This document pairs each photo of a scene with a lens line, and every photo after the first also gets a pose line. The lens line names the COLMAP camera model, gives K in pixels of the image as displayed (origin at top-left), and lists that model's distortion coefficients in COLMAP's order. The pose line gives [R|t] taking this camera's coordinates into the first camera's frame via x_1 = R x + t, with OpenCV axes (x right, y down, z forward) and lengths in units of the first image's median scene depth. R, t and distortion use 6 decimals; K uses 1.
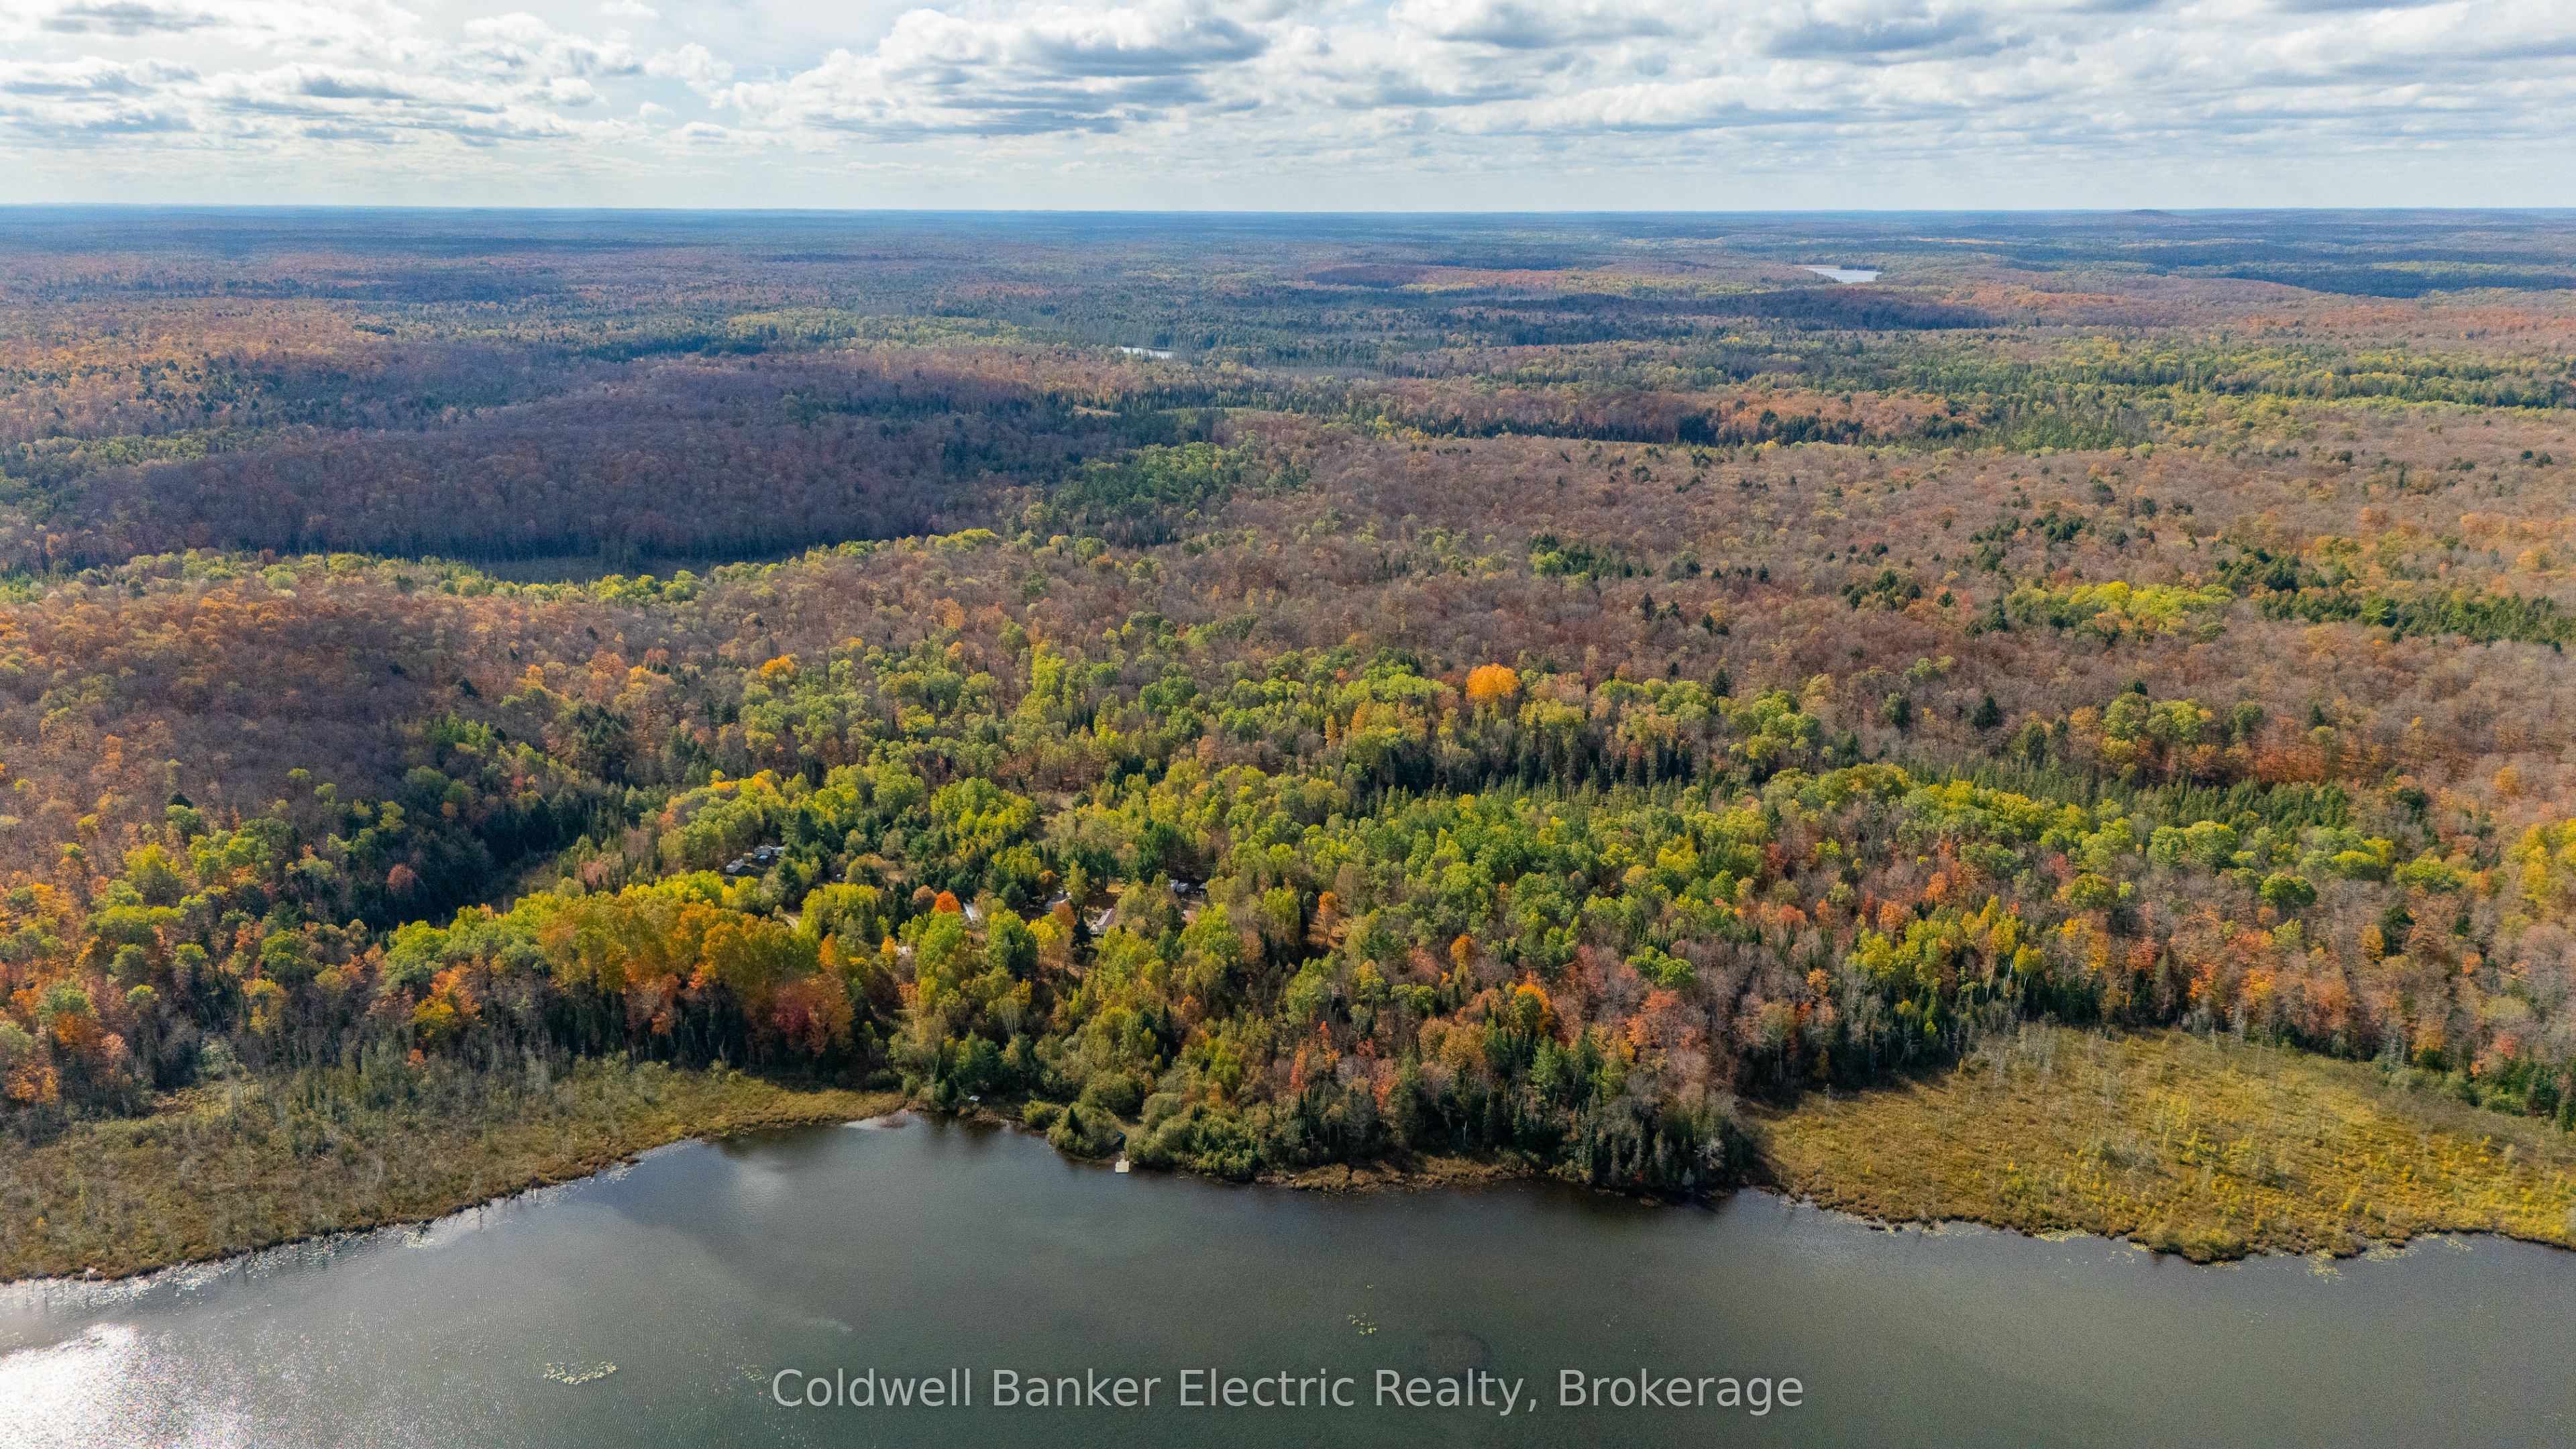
lens RADIAL K [[1887.4, 0, 1277.6], [0, 1887.4, 712.9], [0, 0, 1]] dist [0.133226, -0.170004]
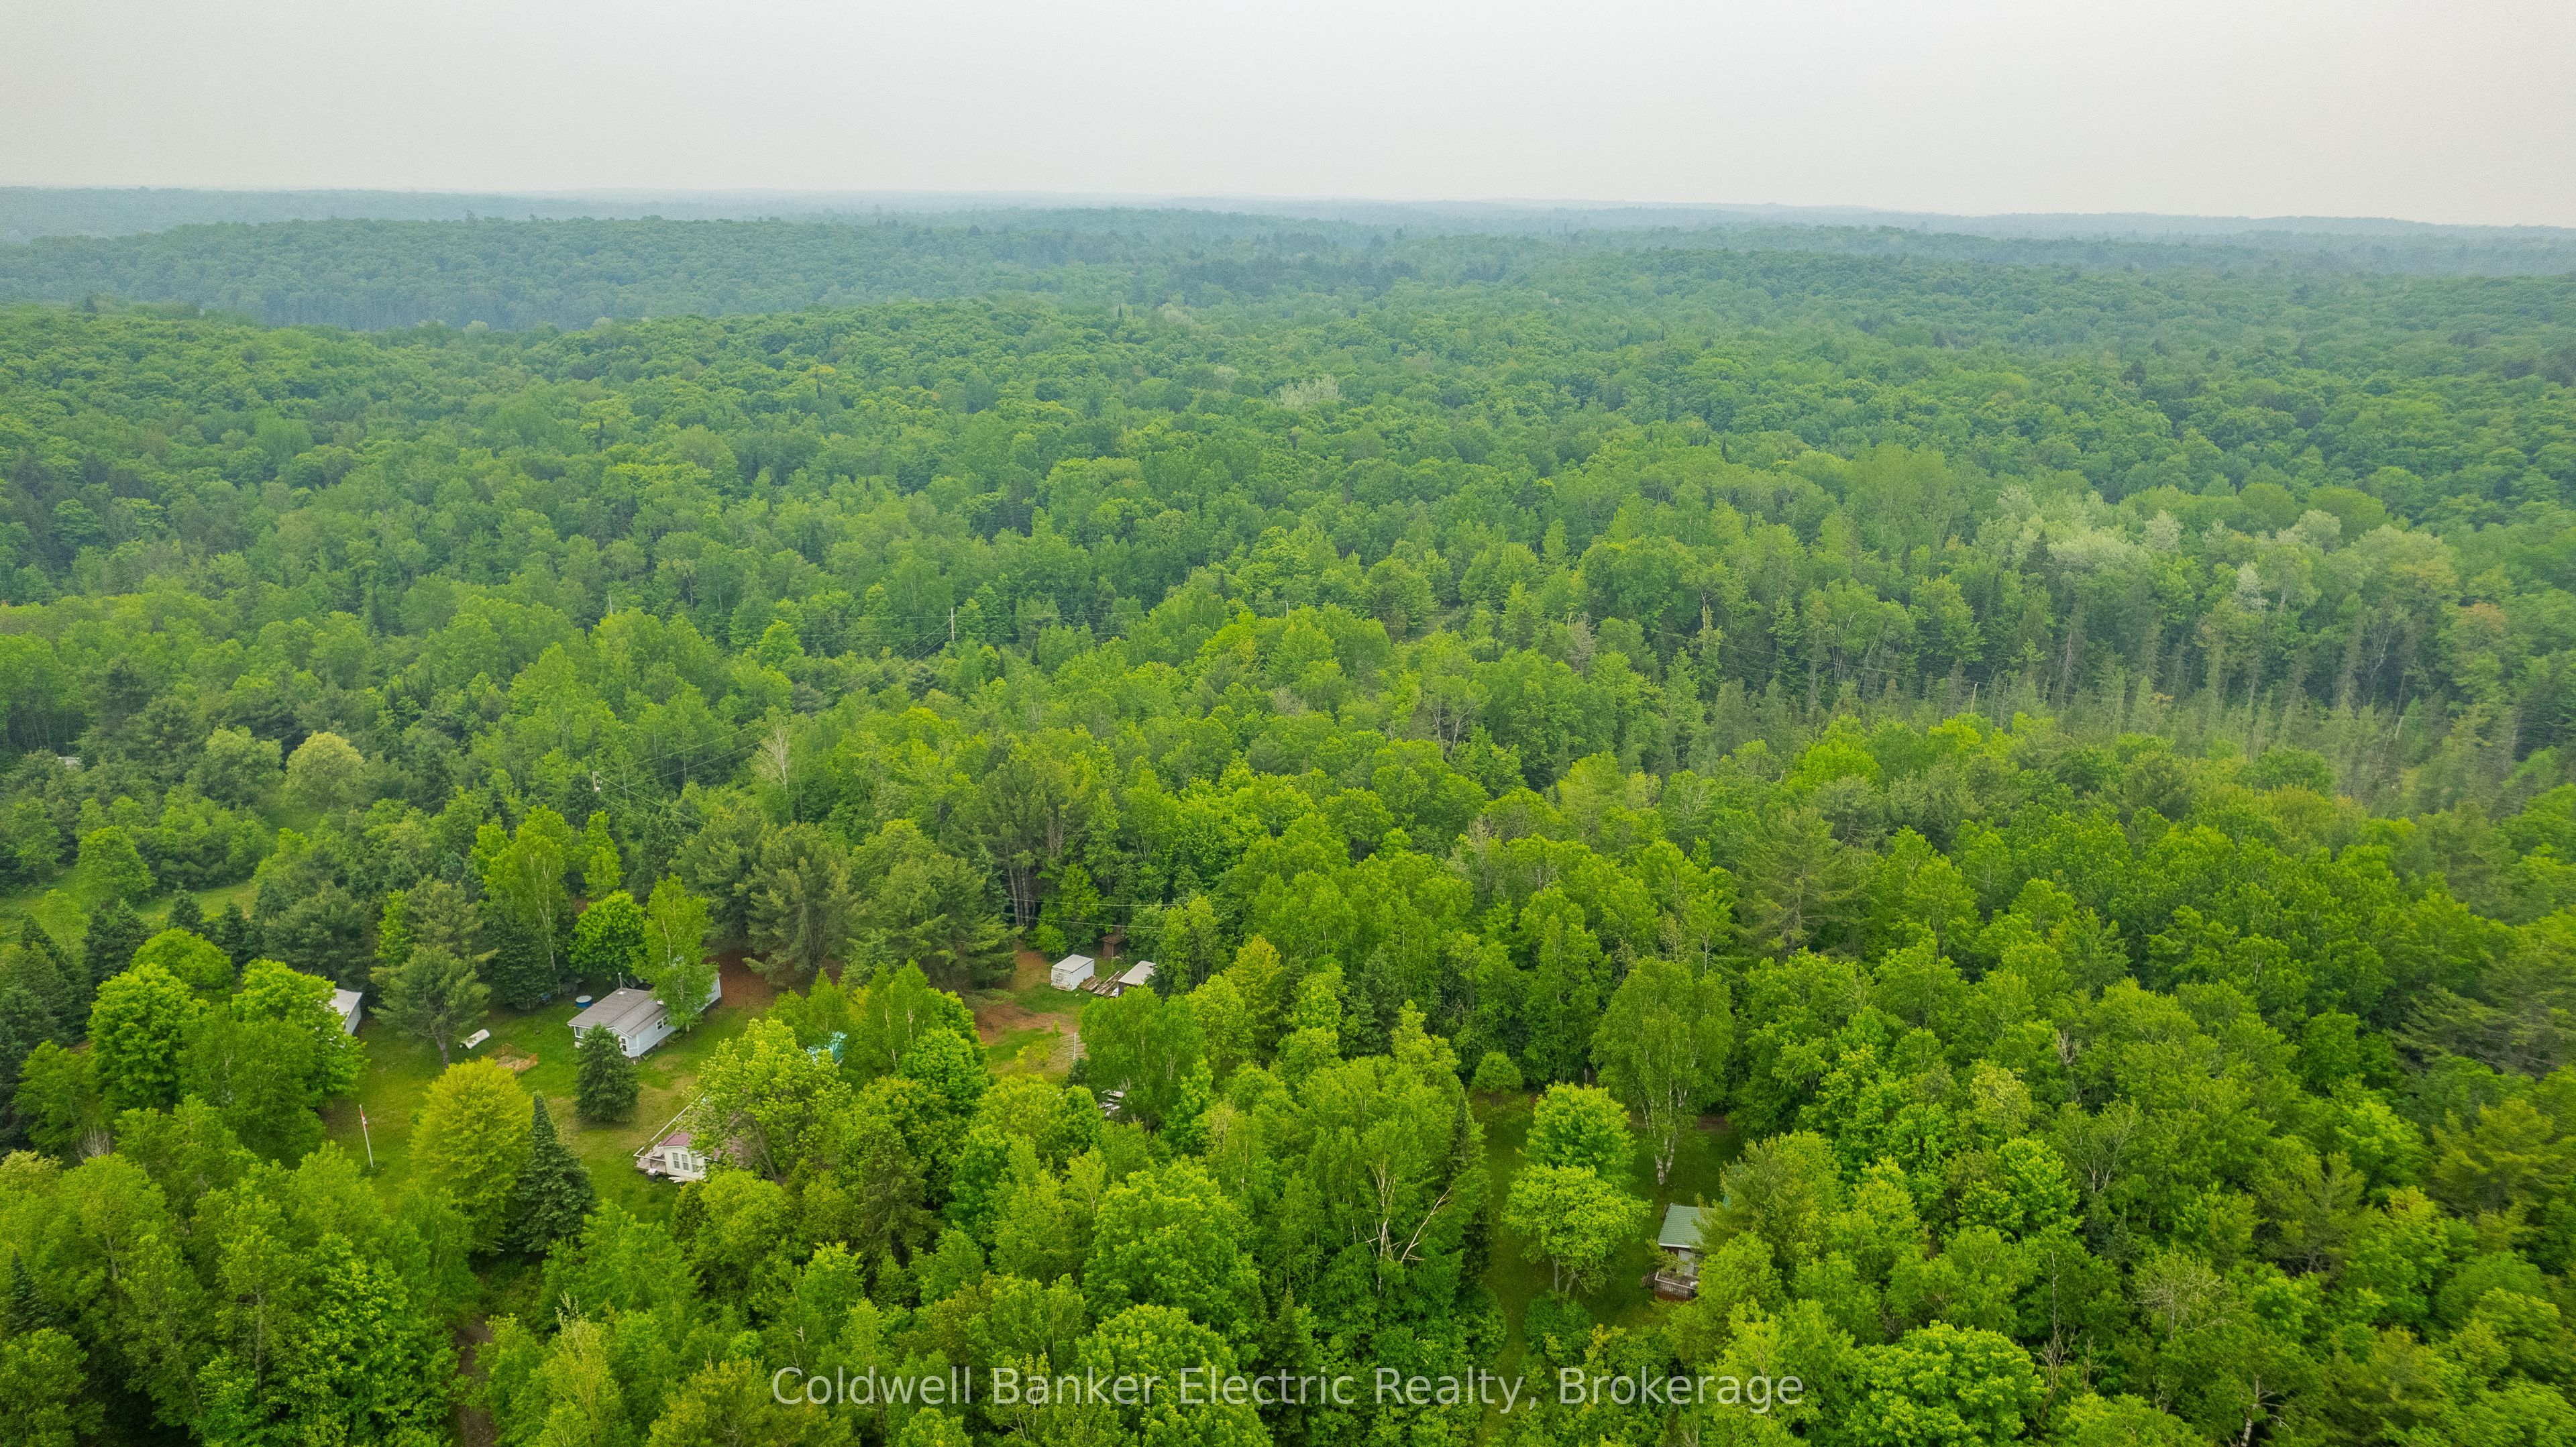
lens RADIAL K [[1652.0, 0, 1295.3], [0, 1652.0, 716.8], [0, 0, 1]] dist [-0.078409, 0.071469]
pose [[0.994252, 0.047506, -0.095948, 0.008807], [-0.042955, 0.997877, 0.048948, 0.037468], [0.098070, -0.044545, 0.994182, 0.758836]]
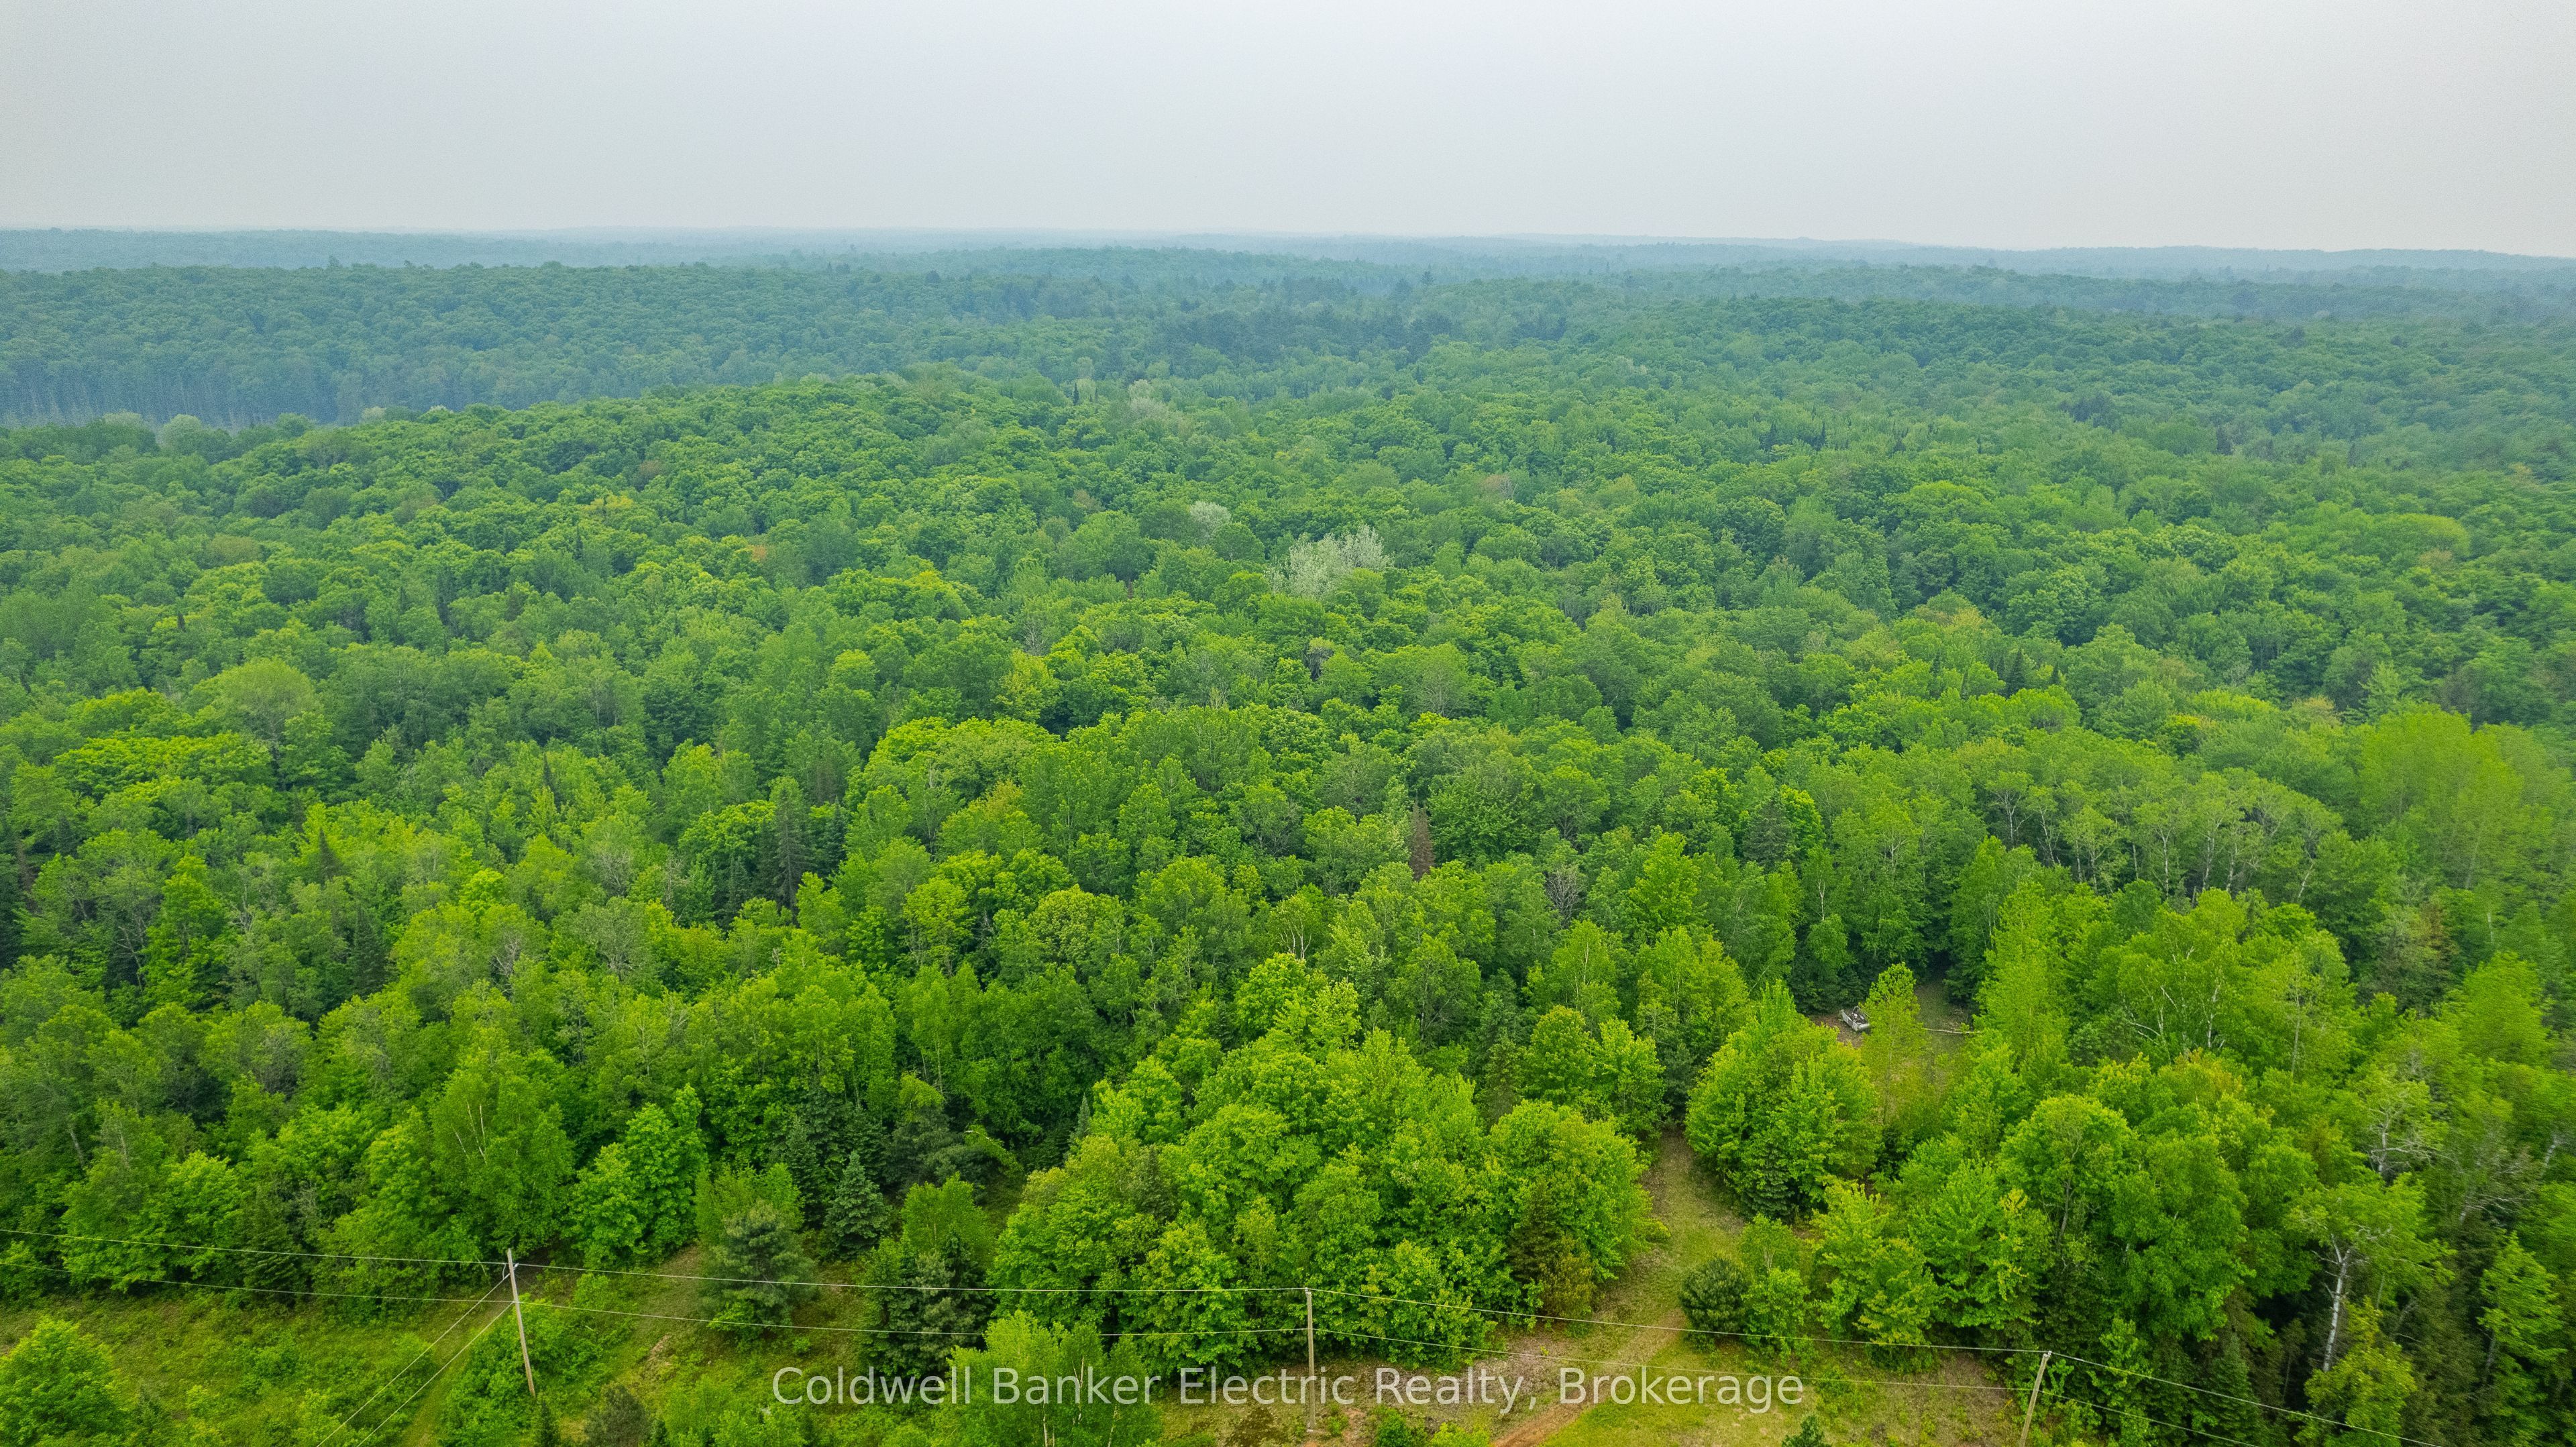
lens RADIAL K [[1652.0, 0, 1295.3], [0, 1652.0, 716.8], [0, 0, 1]] dist [-0.078409, 0.071469]
pose [[0.993661, 0.043672, -0.103589, -0.021718], [-0.040840, 0.998736, 0.029303, -0.033872], [0.104737, -0.024887, 0.994188, 1.014860]]
